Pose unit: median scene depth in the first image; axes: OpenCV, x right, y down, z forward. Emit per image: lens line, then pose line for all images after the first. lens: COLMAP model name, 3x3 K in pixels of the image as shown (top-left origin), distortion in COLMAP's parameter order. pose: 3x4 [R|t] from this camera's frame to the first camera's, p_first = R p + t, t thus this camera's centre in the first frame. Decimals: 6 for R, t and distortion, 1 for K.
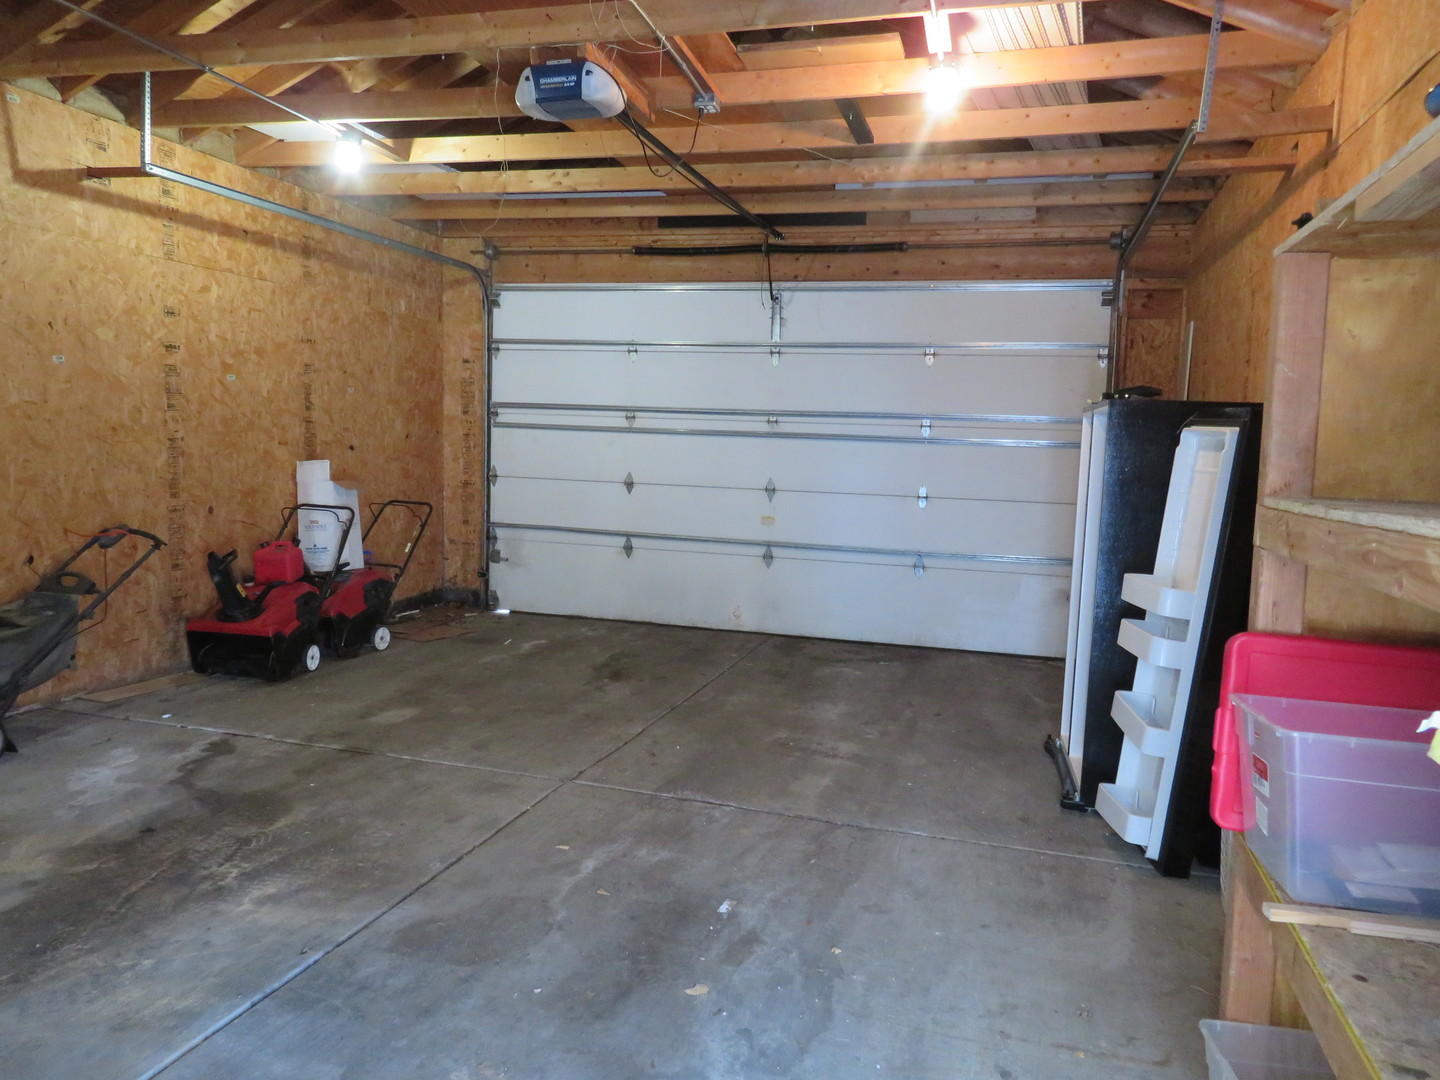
lens RADIAL K [[1026.3, 0, 714.0], [0, 1026.3, 537.5], [0, 0, 1]] dist [-0.005752, 0.006069]
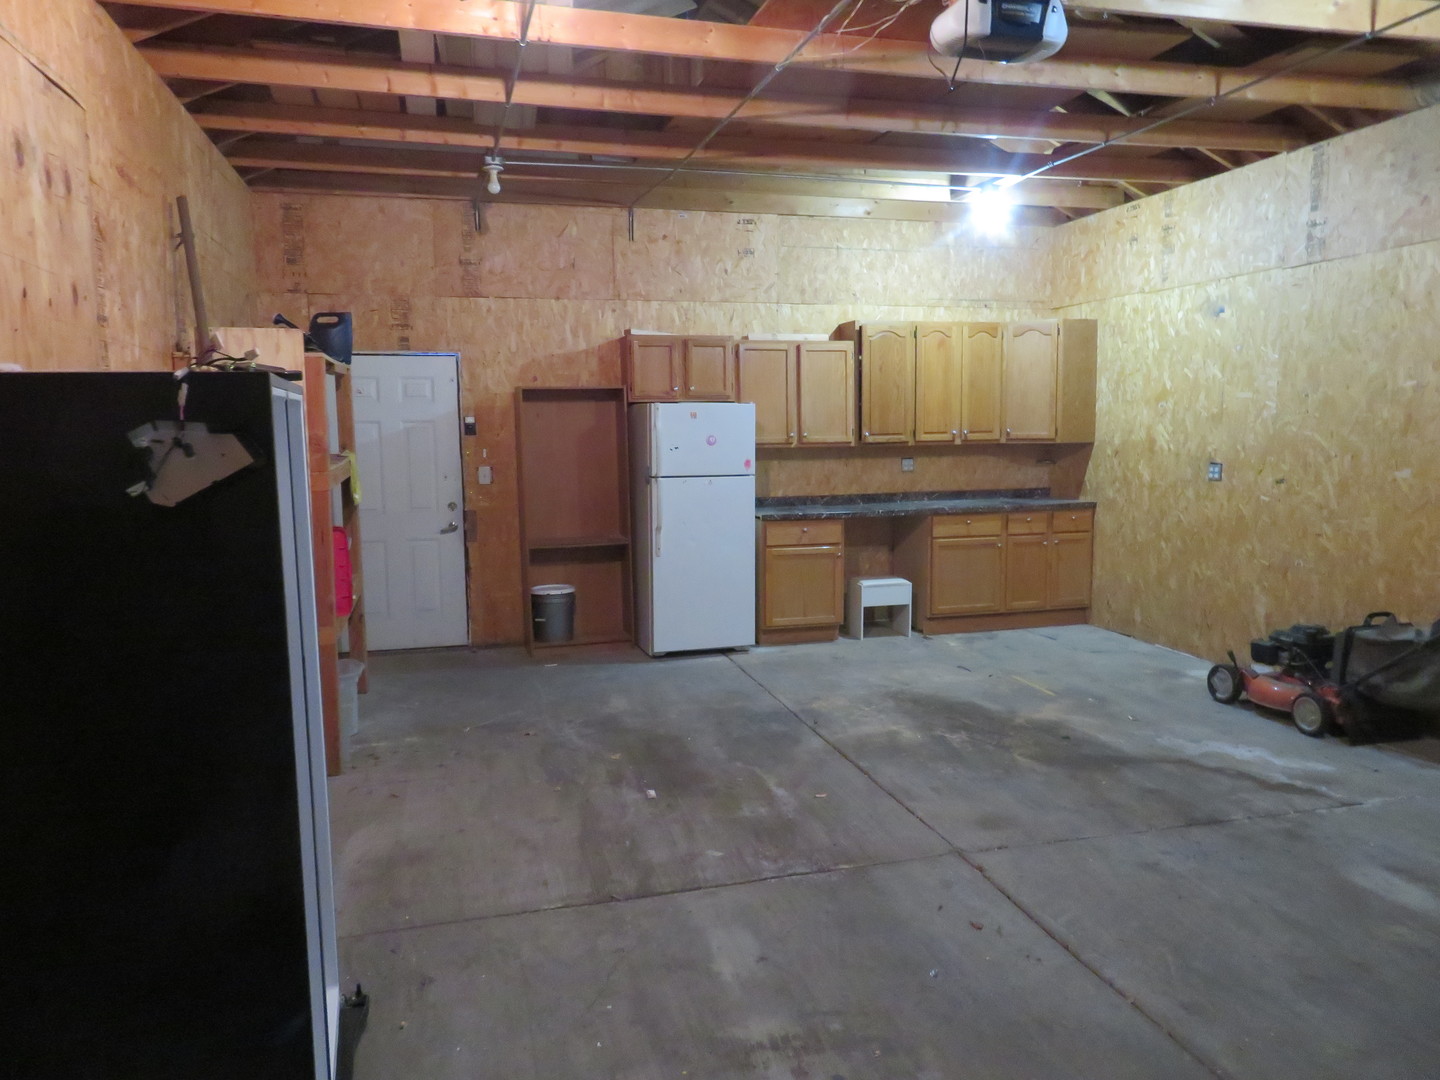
lens RADIAL K [[1026.3, 0, 724.0], [0, 1026.3, 538.8], [0, 0, 1]] dist [-0.005752, 0.006069]
pose [[-0.849290, 0.037471, -0.526596, 0.467363], [-0.065156, 0.982412, 0.174989, -0.157814], [0.523891, 0.182927, -0.831911, 1.566924]]
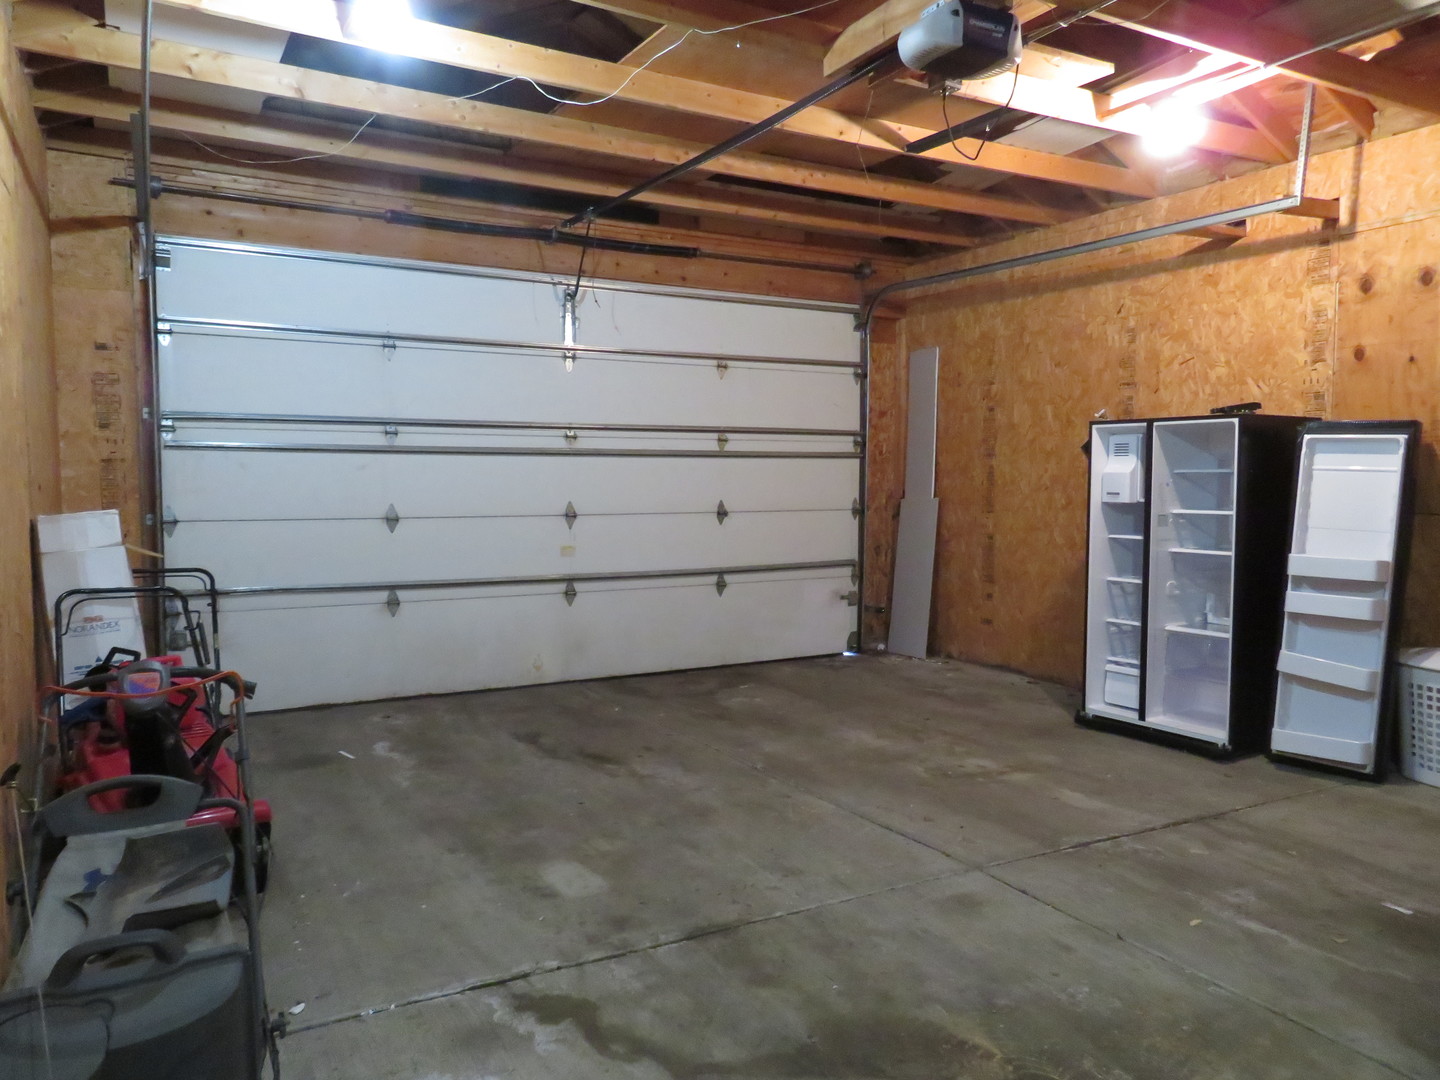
lens RADIAL K [[1026.3, 0, 718.2], [0, 1026.3, 542.1], [0, 0, 1]] dist [-0.005752, 0.006069]
pose [[0.700379, -0.081931, 0.709053, -0.861826], [0.086976, 0.995784, 0.029150, -0.069943], [-0.708452, 0.041255, 0.704552, 0.551886]]
